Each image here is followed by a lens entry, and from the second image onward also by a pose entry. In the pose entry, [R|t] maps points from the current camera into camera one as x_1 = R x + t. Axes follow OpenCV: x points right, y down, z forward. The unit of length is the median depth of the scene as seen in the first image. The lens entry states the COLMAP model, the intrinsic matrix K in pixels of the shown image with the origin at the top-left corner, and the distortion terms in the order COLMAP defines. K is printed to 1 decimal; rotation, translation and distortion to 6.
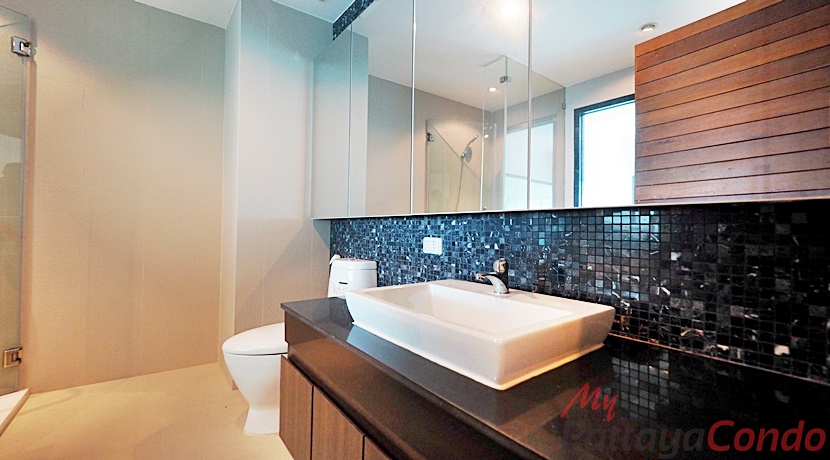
lens RADIAL K [[335.1, 0, 415.0], [0, 335.1, 223.3], [0, 0, 1]] dist [0.000682, 0.000038]
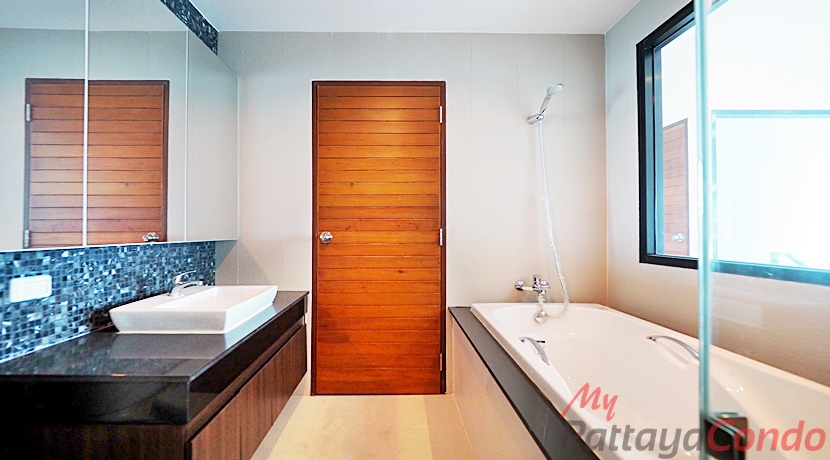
lens RADIAL K [[335.1, 0, 413.3], [0, 335.1, 229.1], [0, 0, 1]] dist [0.000682, 0.000038]
pose [[-0.822306, 0.004855, 0.569024, -1.129560], [-0.002859, 0.999916, -0.012663, -0.058904], [-0.569038, -0.012040, -0.822223, 1.215586]]
